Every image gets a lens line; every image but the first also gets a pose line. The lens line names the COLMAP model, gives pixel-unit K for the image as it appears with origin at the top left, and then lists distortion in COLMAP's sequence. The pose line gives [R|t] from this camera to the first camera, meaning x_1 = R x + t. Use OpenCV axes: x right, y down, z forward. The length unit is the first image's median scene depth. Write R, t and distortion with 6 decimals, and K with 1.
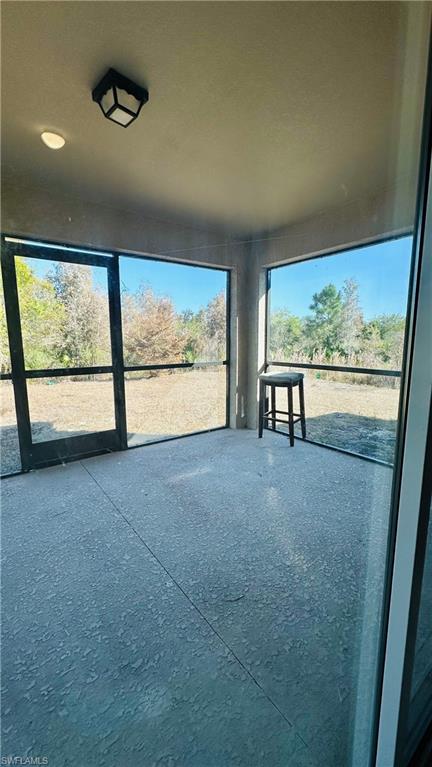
lens RADIAL K [[307.3, 0, 215.2], [0, 307.3, 383.5], [0, 0, 1]] dist [0.003403, 0.000482]
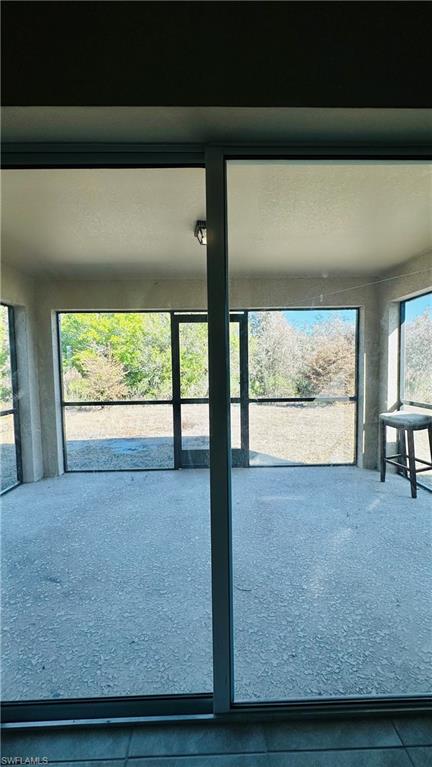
lens RADIAL K [[307.3, 0, 217.1], [0, 307.3, 384.9], [0, 0, 1]] dist [0.003403, 0.000482]
pose [[0.815950, 0.025938, -0.577540, 0.280549], [-0.069974, 0.996079, -0.054124, -0.031352], [0.573871, 0.084576, 0.814566, -0.075438]]
